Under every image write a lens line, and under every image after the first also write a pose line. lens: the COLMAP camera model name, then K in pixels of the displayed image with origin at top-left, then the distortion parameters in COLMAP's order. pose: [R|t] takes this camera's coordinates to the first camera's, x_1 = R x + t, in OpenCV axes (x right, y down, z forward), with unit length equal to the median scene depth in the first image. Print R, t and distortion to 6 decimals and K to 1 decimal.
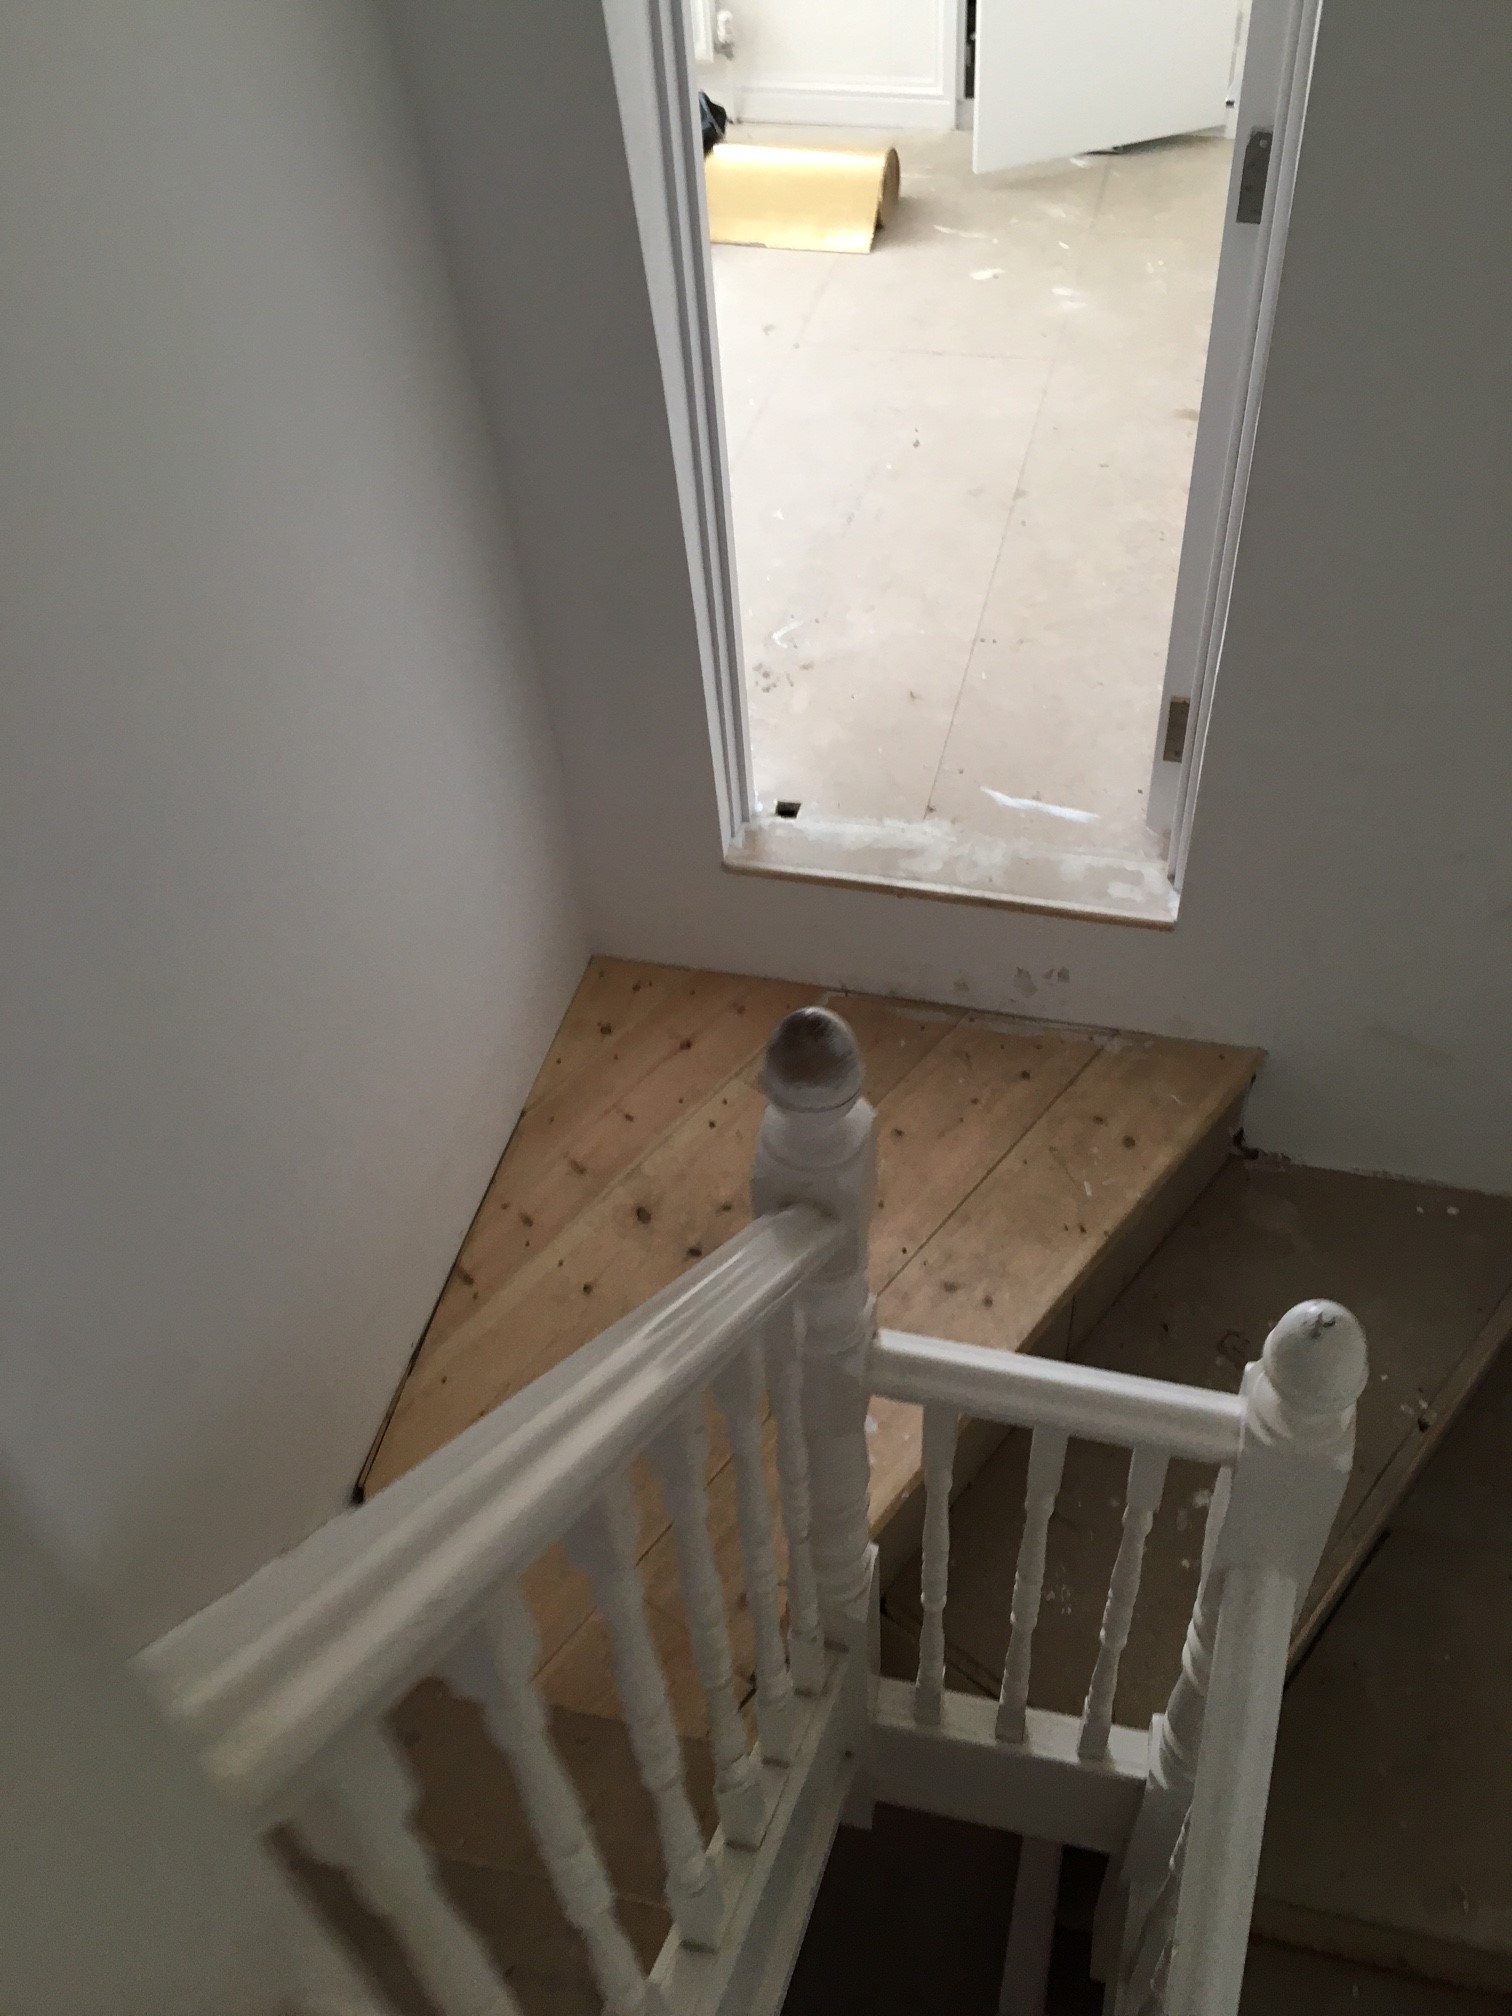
lens RADIAL K [[1734.3, 0, 736.3], [0, 1734.3, 996.4], [0, 0, 1]] dist [0.057527, -0.041039]
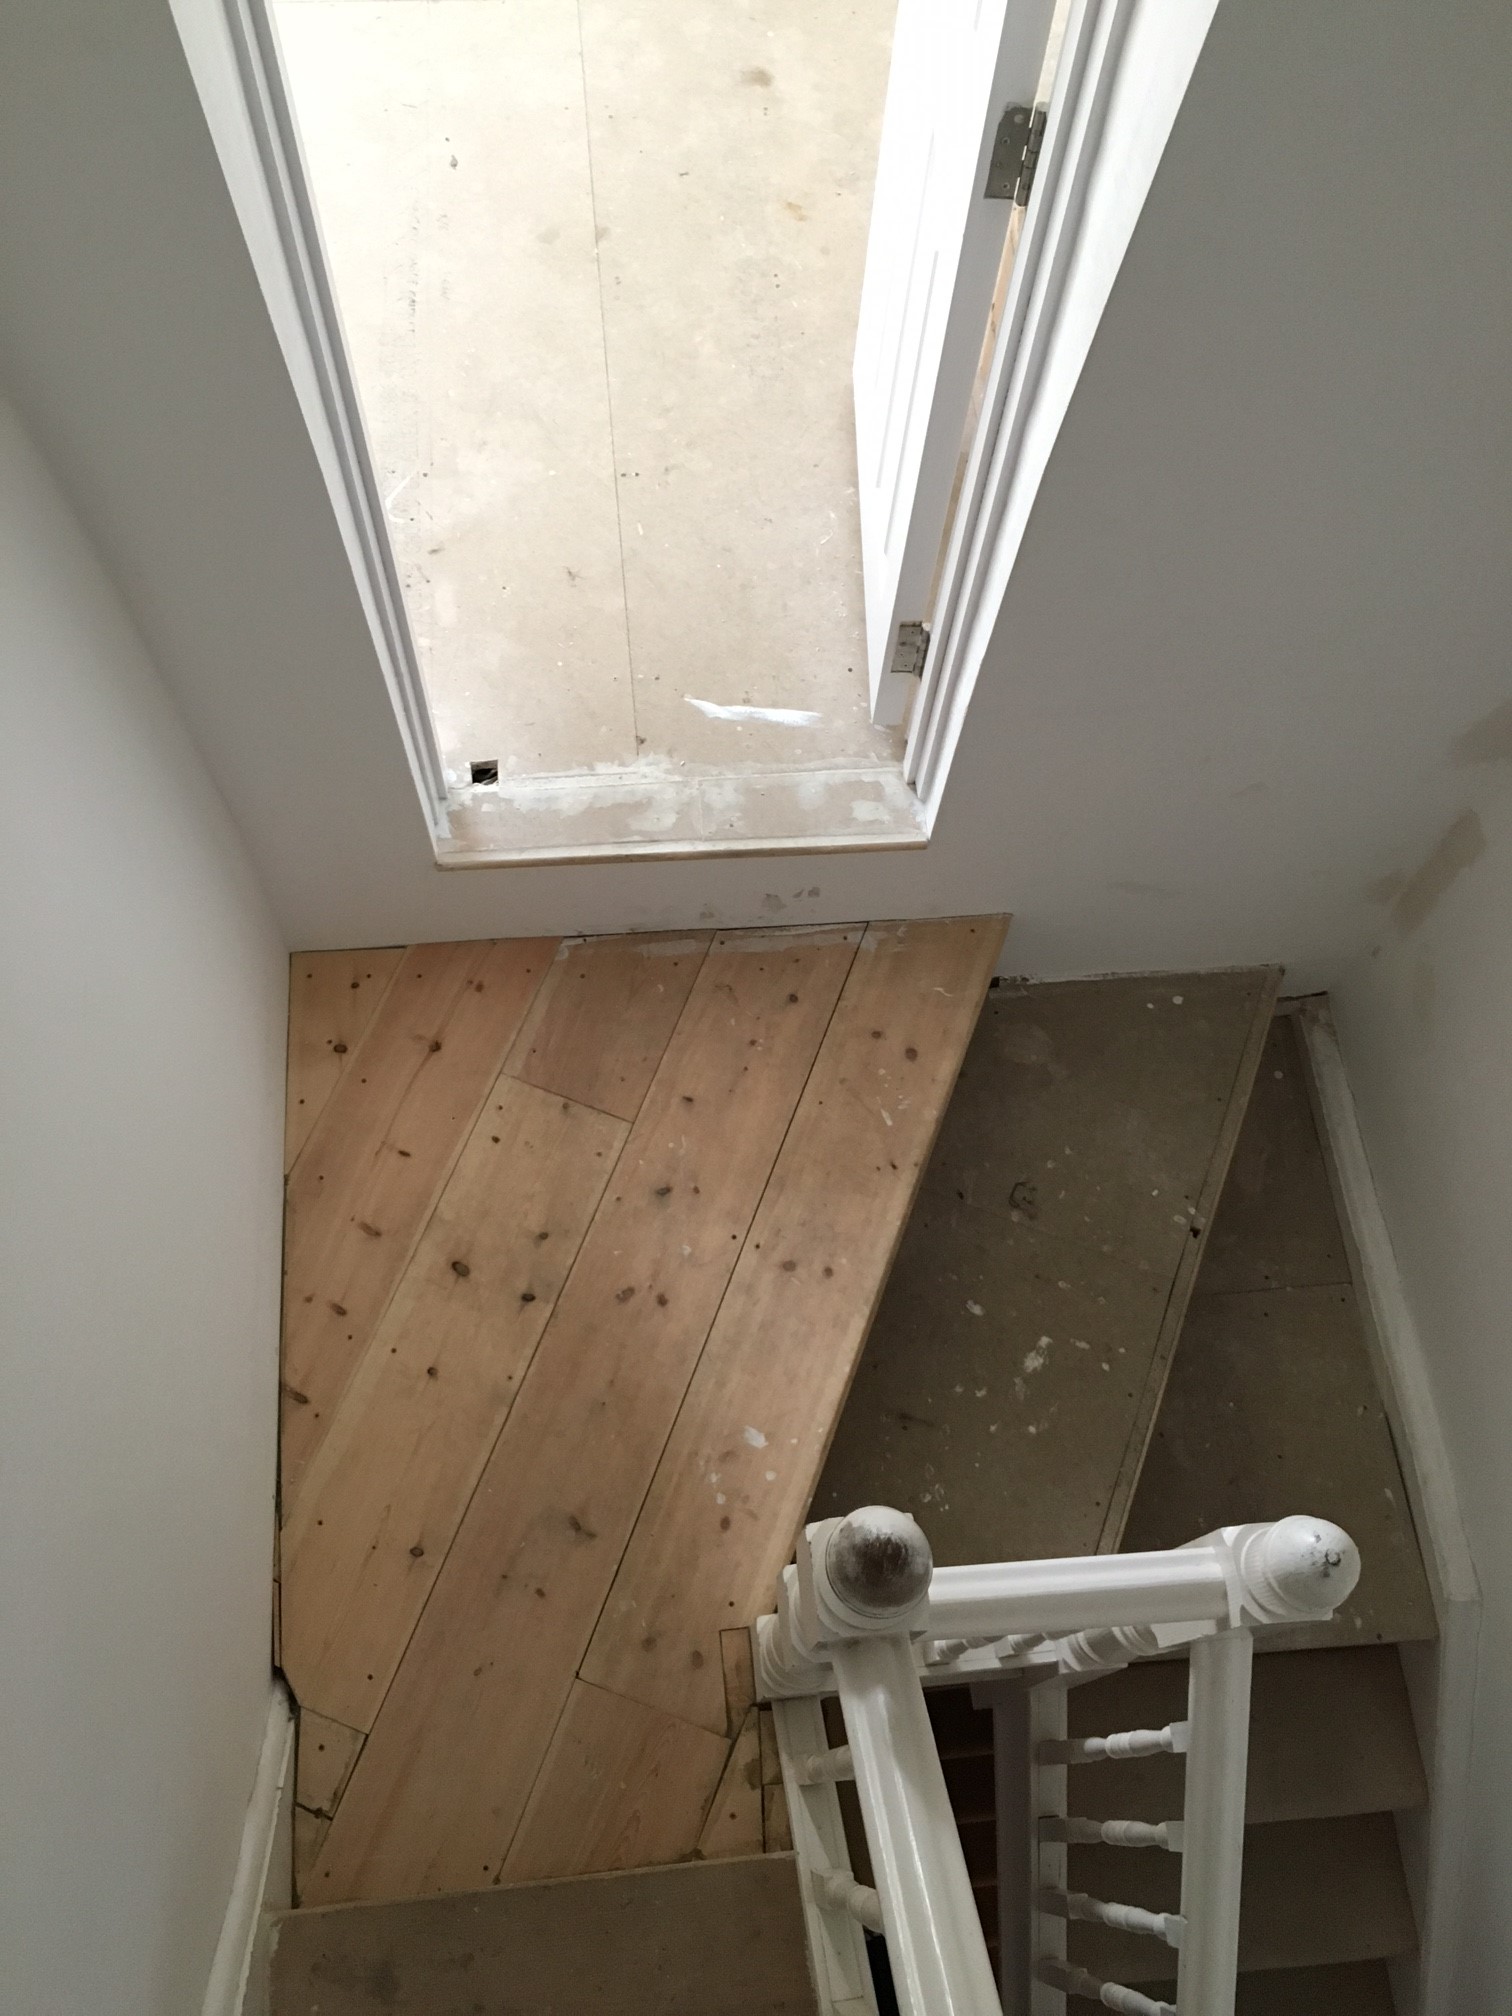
lens RADIAL K [[1734.3, 0, 748.7], [0, 1734.3, 1001.0], [0, 0, 1]] dist [0.057527, -0.041039]
pose [[0.935374, -0.262693, 0.236786, -0.088238], [0.165611, 0.916935, 0.363047, -0.312311], [-0.312488, -0.300370, 0.901182, 0.129986]]
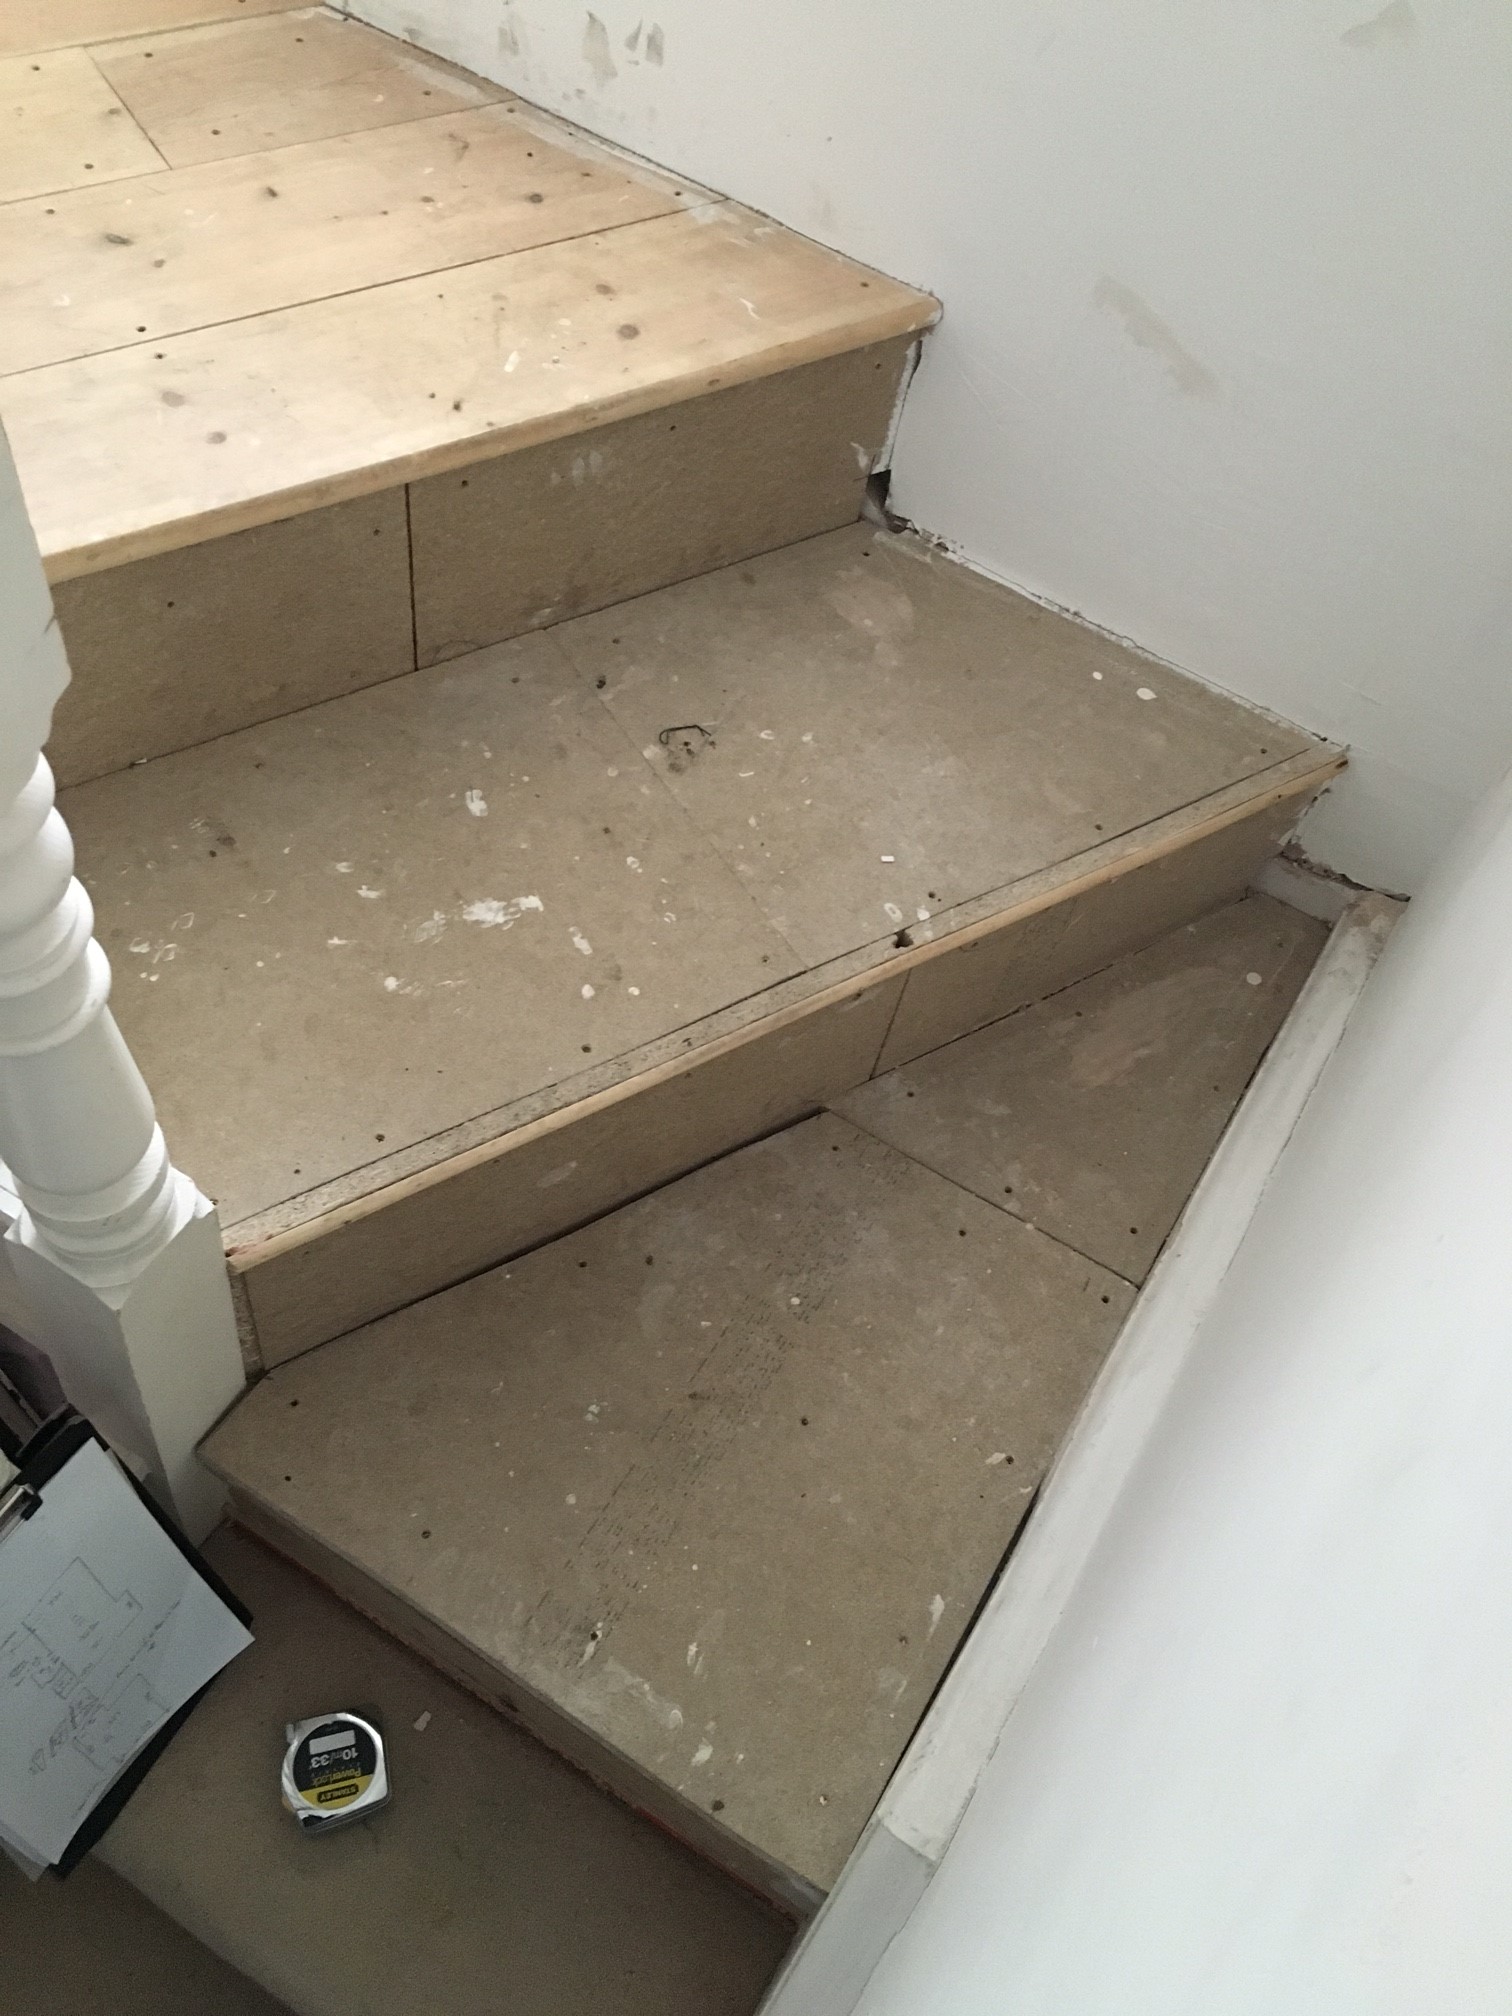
lens RADIAL K [[1734.3, 0, 769.7], [0, 1734.3, 1001.6], [0, 0, 1]] dist [0.057527, -0.041039]
pose [[0.938508, 0.345220, -0.005083, 0.335276], [-0.340131, 0.927000, 0.158056, 0.174335], [0.059276, -0.146608, 0.987417, 0.392096]]
